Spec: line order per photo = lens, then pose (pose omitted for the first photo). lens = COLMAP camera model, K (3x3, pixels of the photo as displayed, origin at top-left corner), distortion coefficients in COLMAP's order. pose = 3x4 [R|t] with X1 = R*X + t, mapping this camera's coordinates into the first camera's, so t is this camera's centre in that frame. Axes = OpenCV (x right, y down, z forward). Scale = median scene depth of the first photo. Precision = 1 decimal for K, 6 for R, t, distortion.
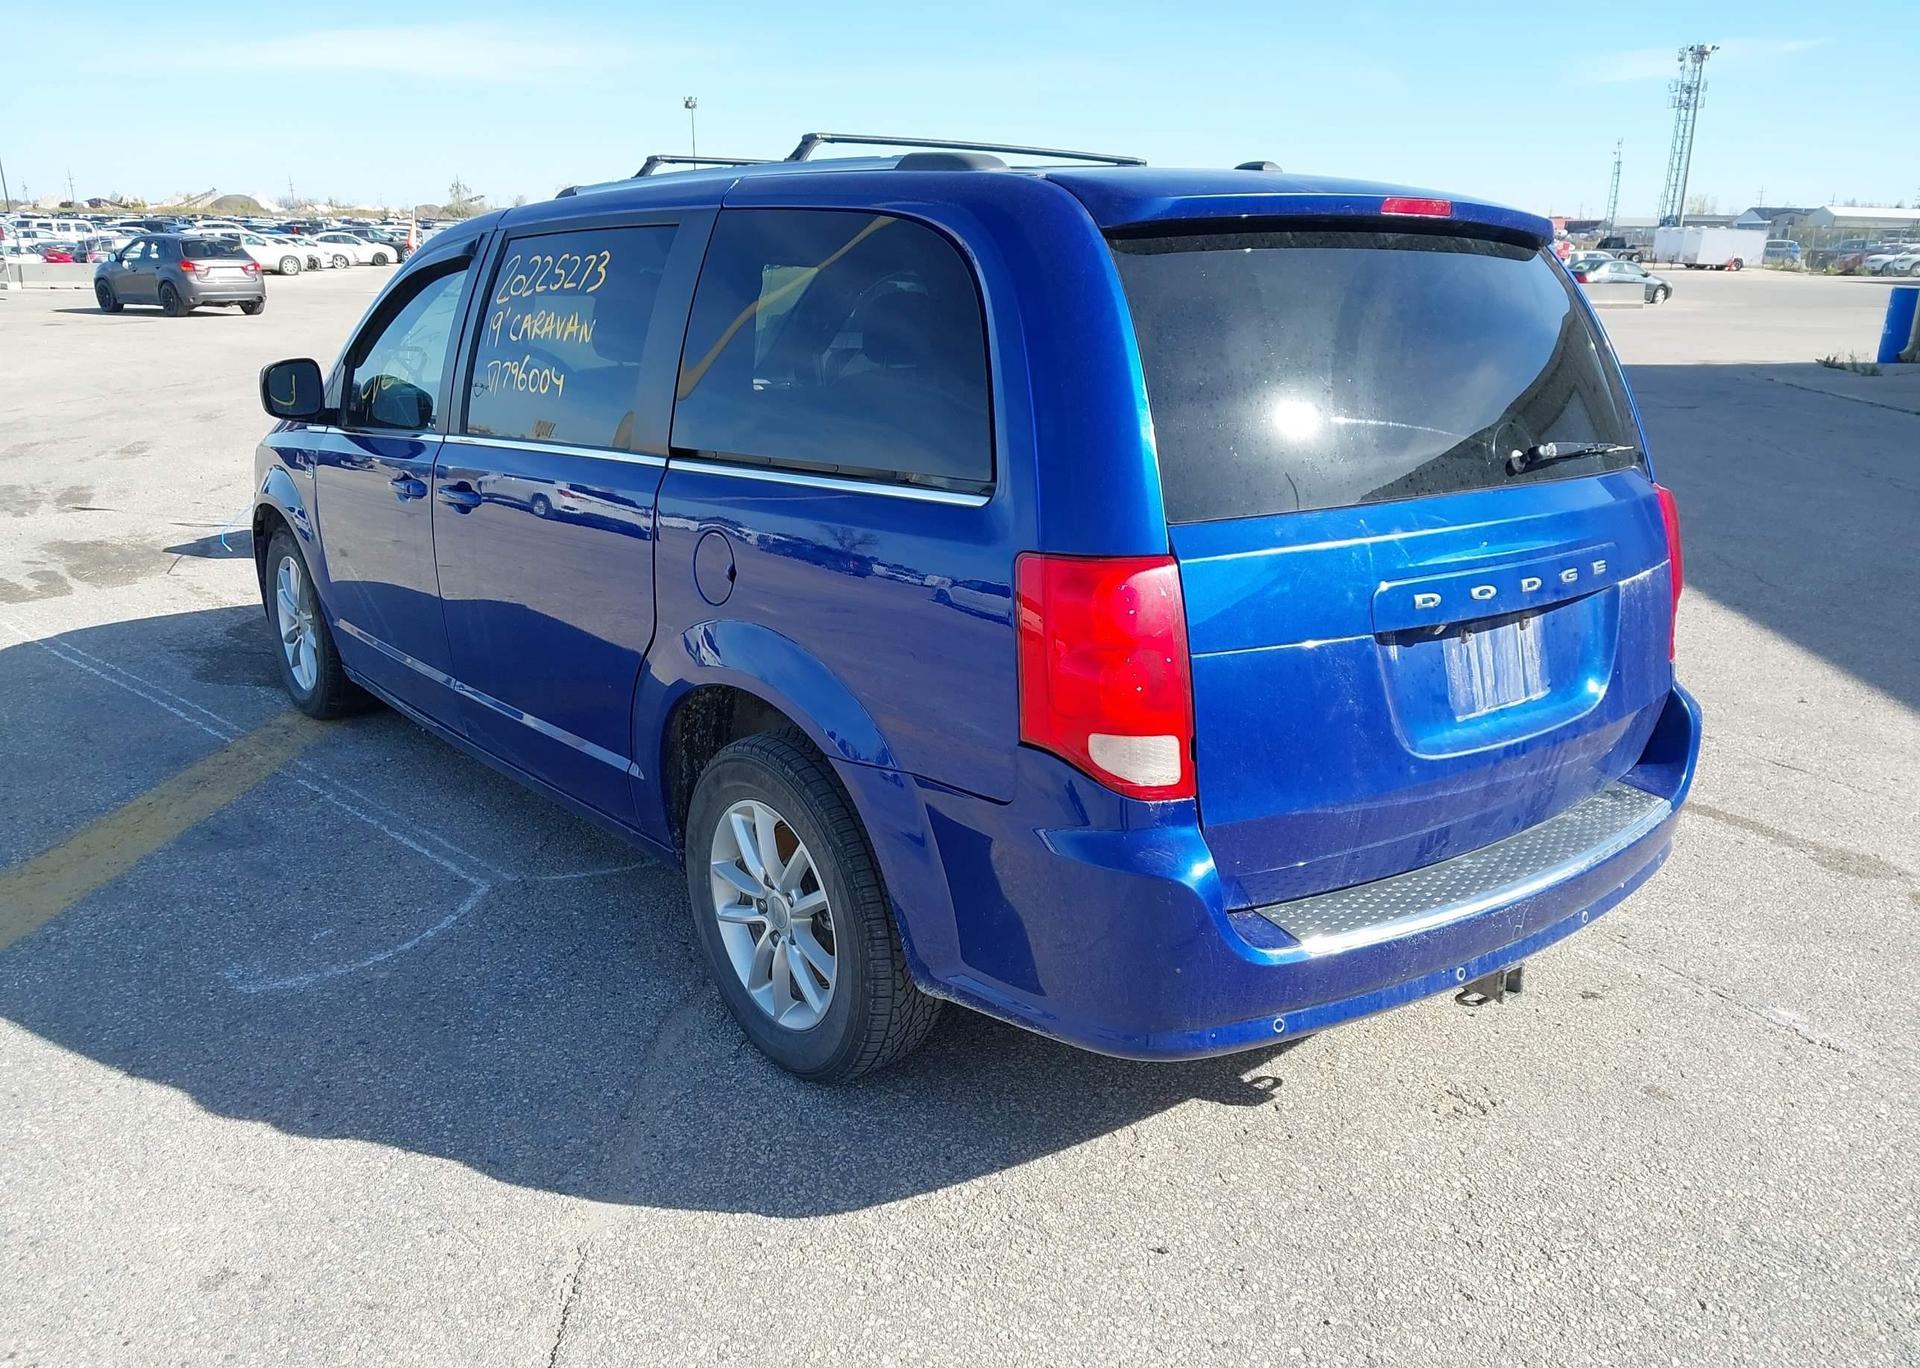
lens RADIAL K [[1544.5, 0, 1046.1], [0, 1544.5, 757.0], [0, 0, 1]] dist [0.000005, 0.000210]
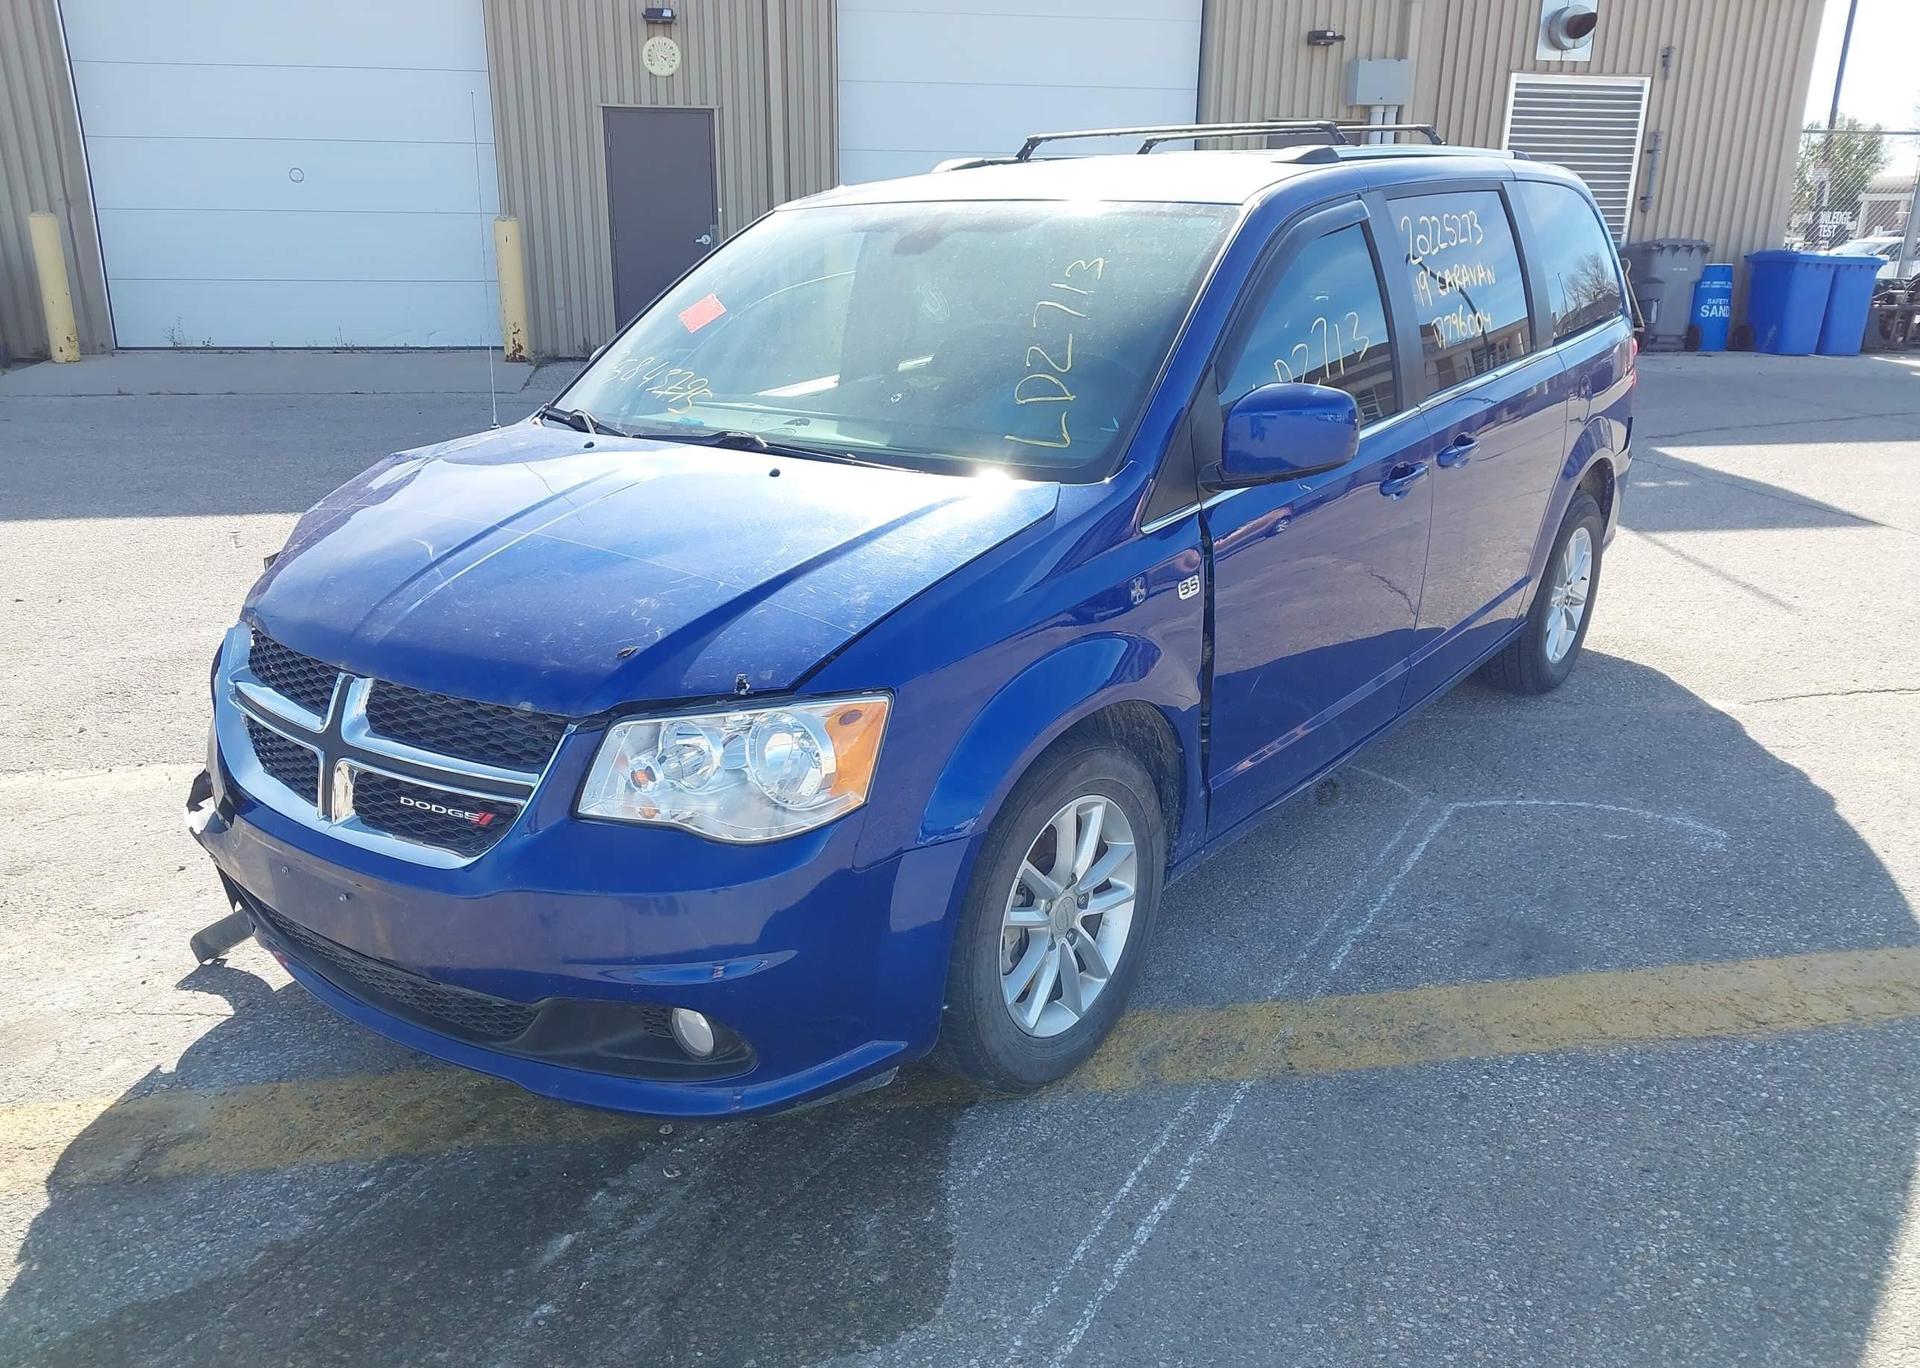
lens RADIAL K [[1508.3, 0, 955.9], [0, 1508.3, 738.5], [0, 0, 1]] dist [-0.007399, 0.013997]
pose [[-0.218976, -0.339536, 0.914749, -1.391964], [0.305460, 0.866522, 0.394757, -0.540952], [-0.926684, 0.365862, -0.086033, 1.577378]]
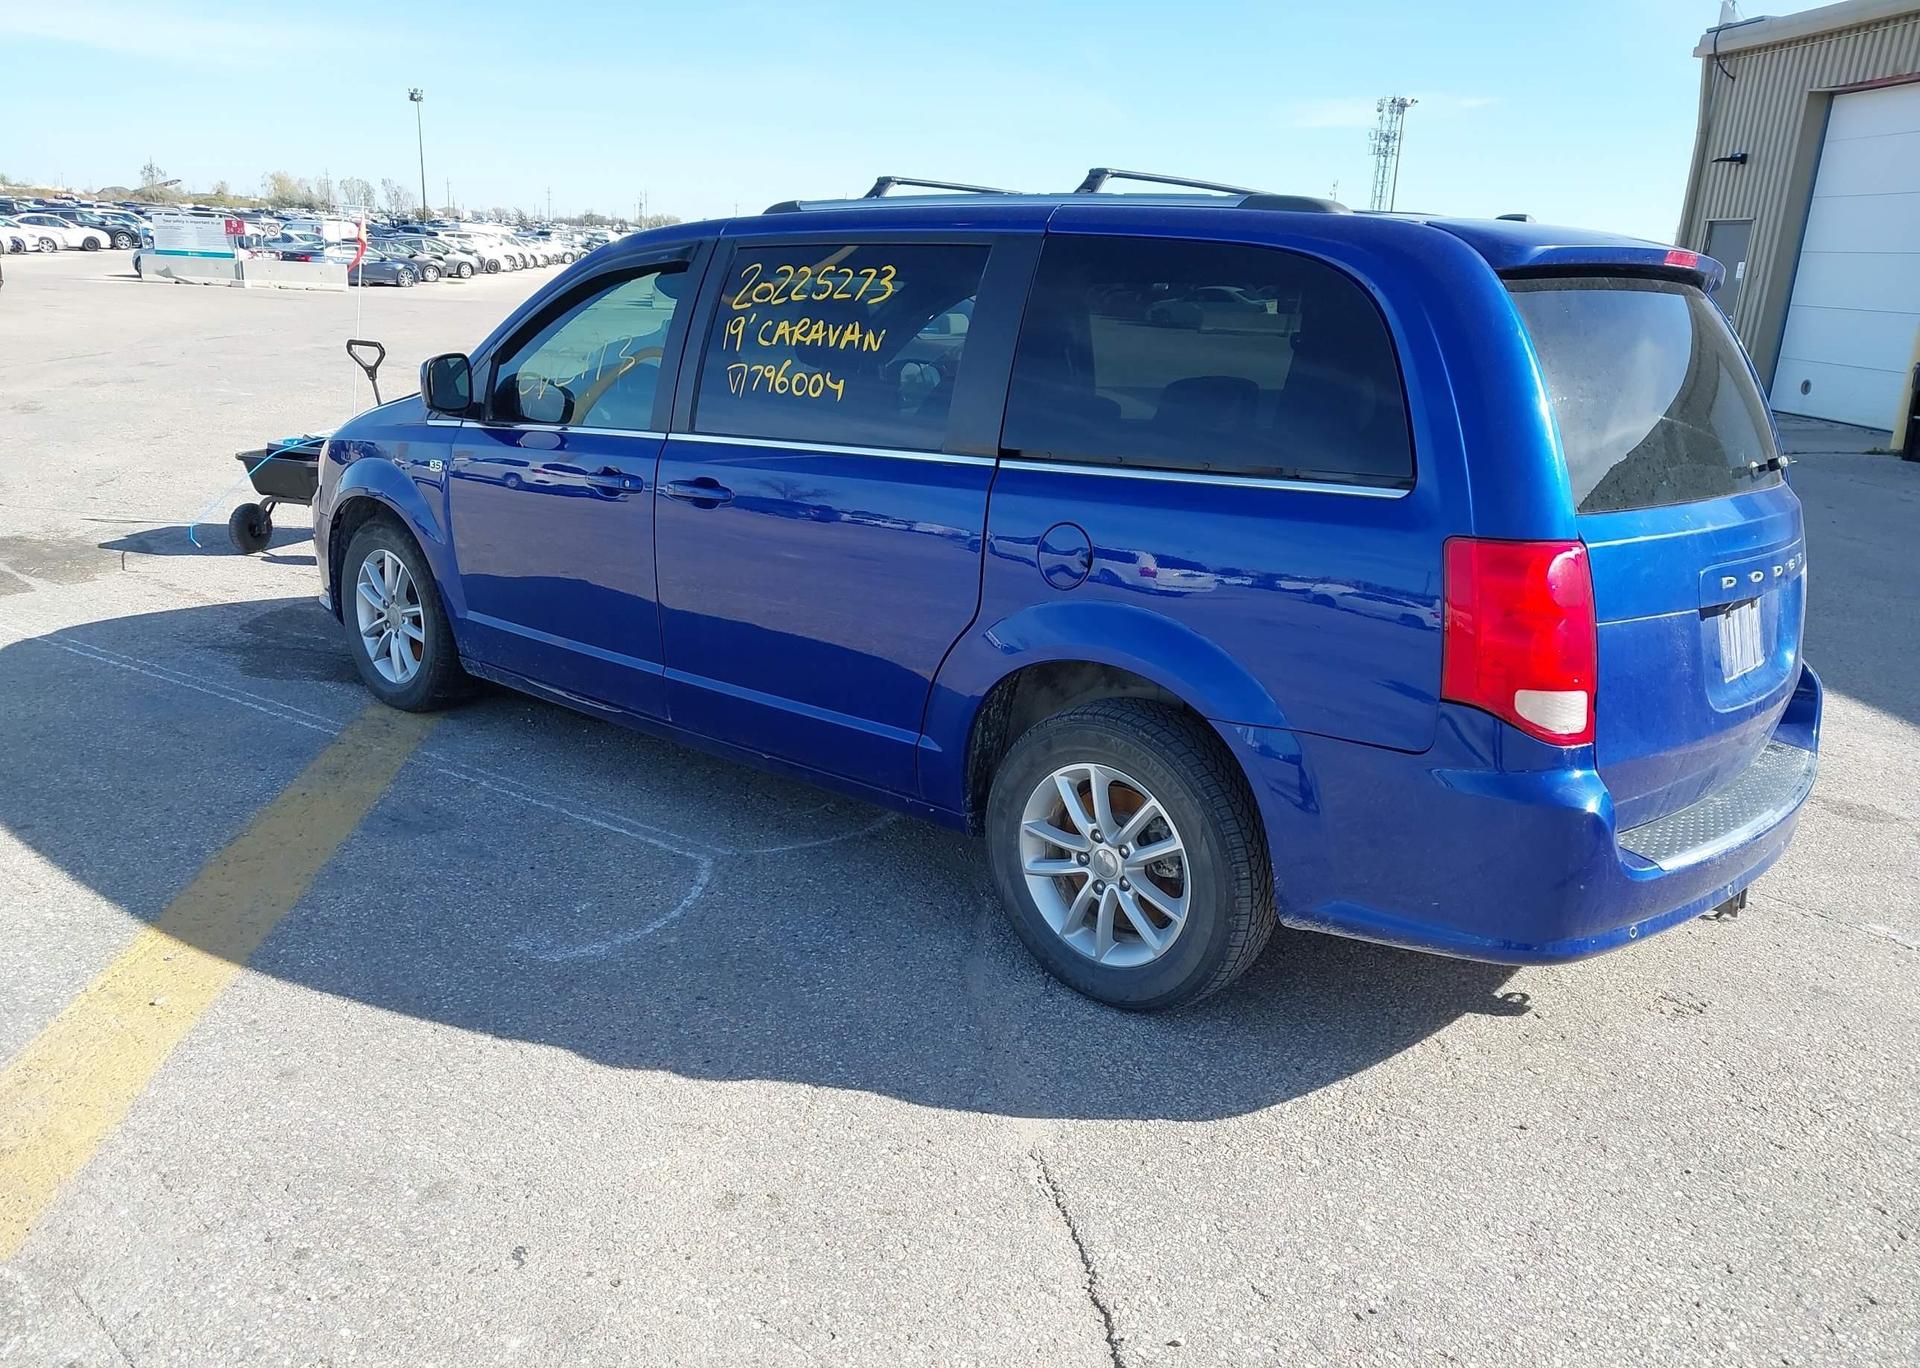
lens RADIAL K [[1500.1, 0, 1037.1], [0, 1500.1, 766.8], [0, 0, 1]] dist [0.053218, -0.063955]
pose [[0.985181, -0.016894, 0.170687, -0.354329], [0.016608, 0.999857, 0.003103, 0.022523], [-0.170715, -0.000223, 0.985320, -0.062230]]
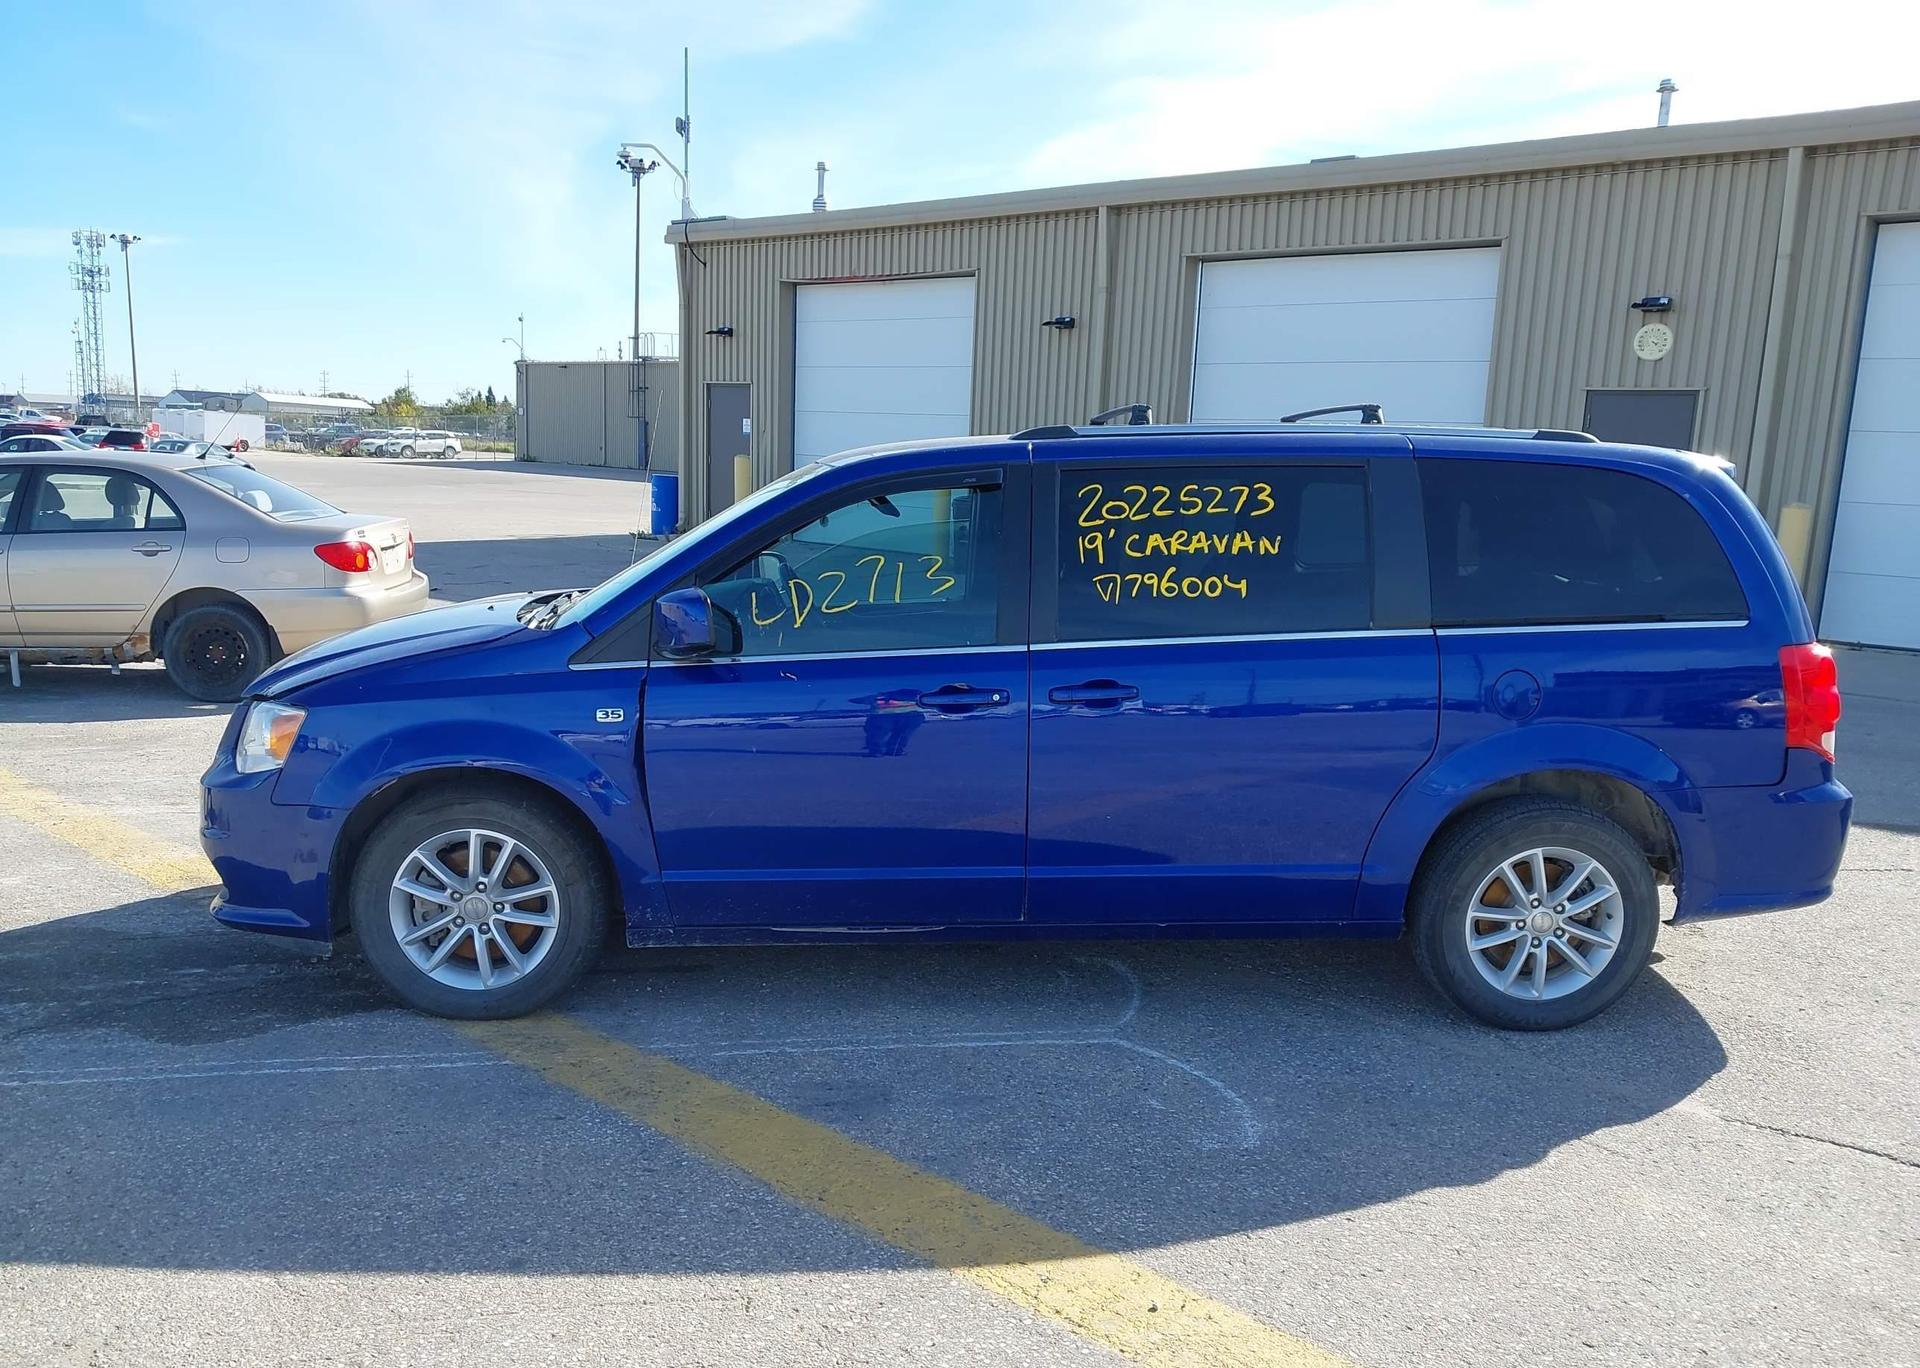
lens RADIAL K [[1502.2, 0, 966.7], [0, 1502.2, 729.9], [0, 0, 1]] dist [0.070200, -0.105255]
pose [[0.603397, -0.136749, 0.785628, -1.396370], [0.230926, 0.972938, -0.008008, -0.166606], [-0.763273, 0.186254, 0.618647, 0.424798]]
